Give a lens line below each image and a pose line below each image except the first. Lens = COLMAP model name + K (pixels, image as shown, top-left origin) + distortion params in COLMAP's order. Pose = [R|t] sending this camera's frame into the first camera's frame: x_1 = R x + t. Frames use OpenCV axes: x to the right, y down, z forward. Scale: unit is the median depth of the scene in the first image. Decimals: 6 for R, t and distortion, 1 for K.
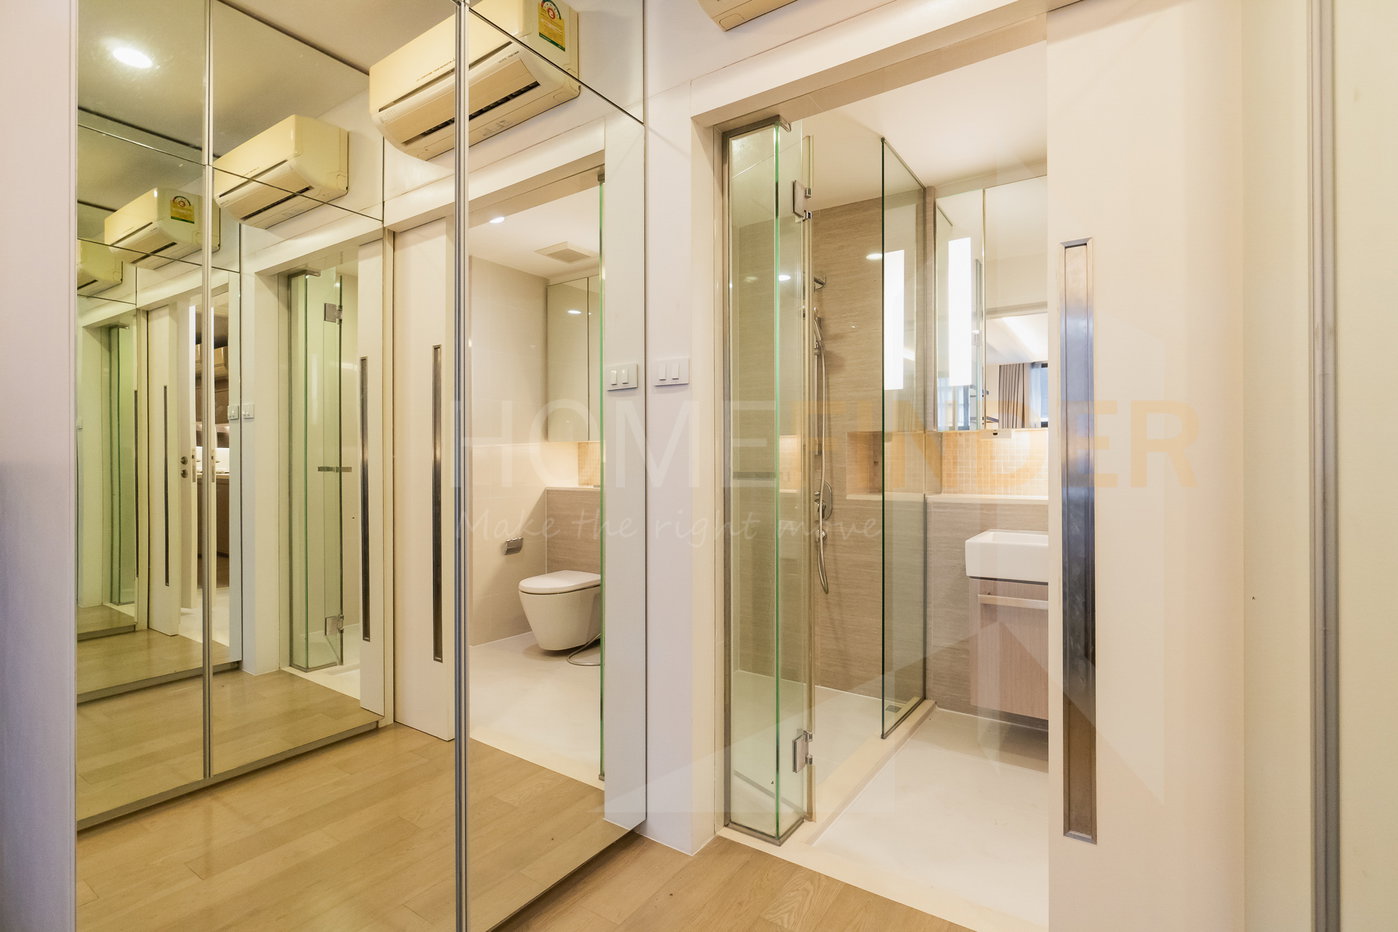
lens RADIAL K [[658.8, 0, 706.1], [0, 658.8, 466.9], [0, 0, 1]] dist [0.000025, 0.000118]
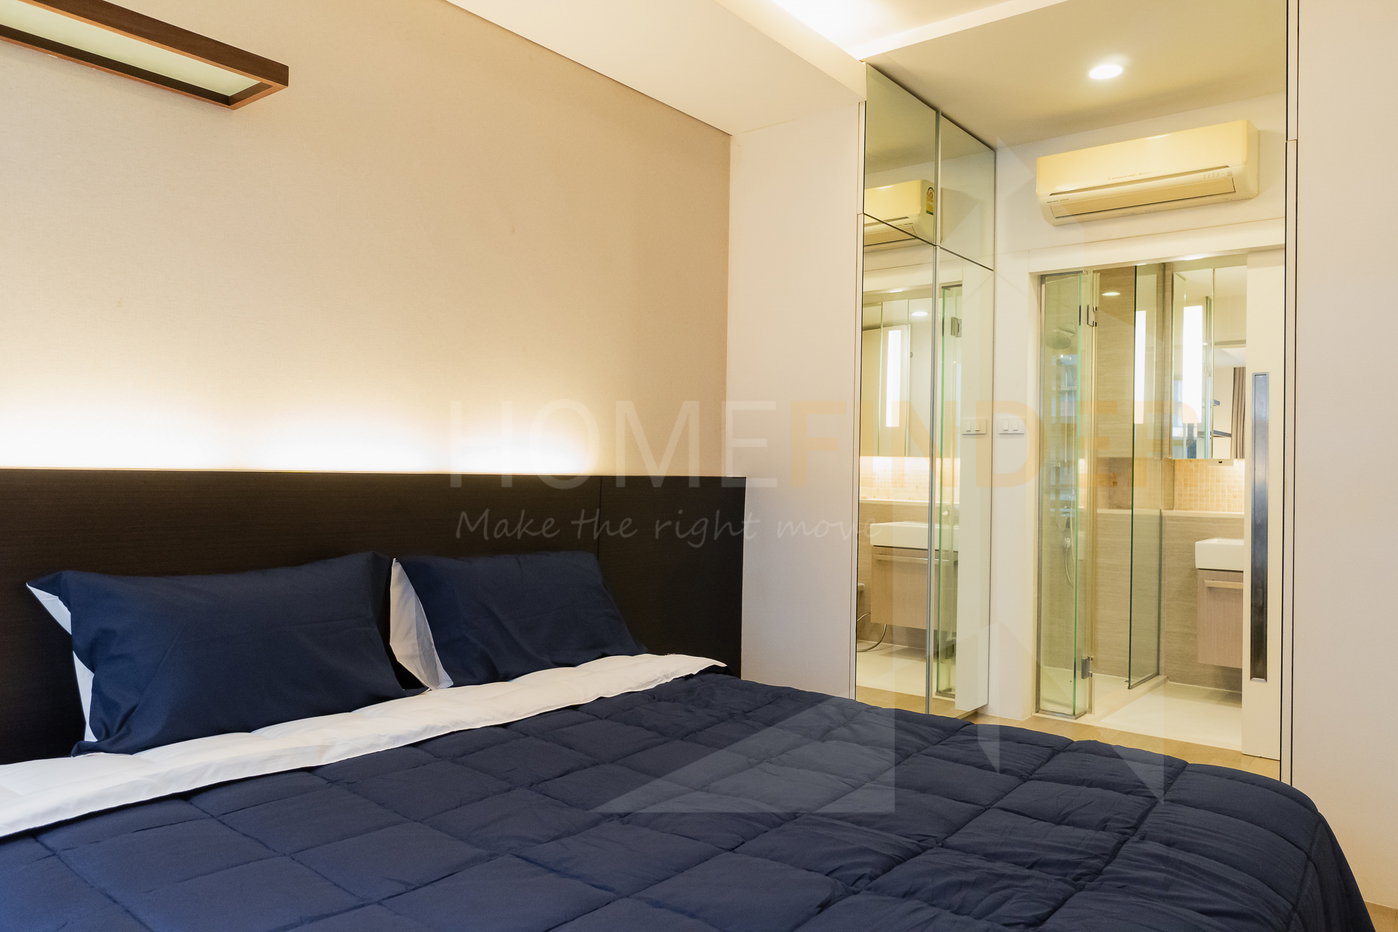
lens RADIAL K [[989.1, 0, 699.7], [0, 989.1, 467.2], [0, 0, 1]] dist [0.000280, 0.000519]
pose [[0.996625, 0.019790, -0.079667, -0.387715], [-0.020765, 0.999719, -0.011434, 0.001721], [0.079419, 0.013049, 0.996756, -0.929440]]
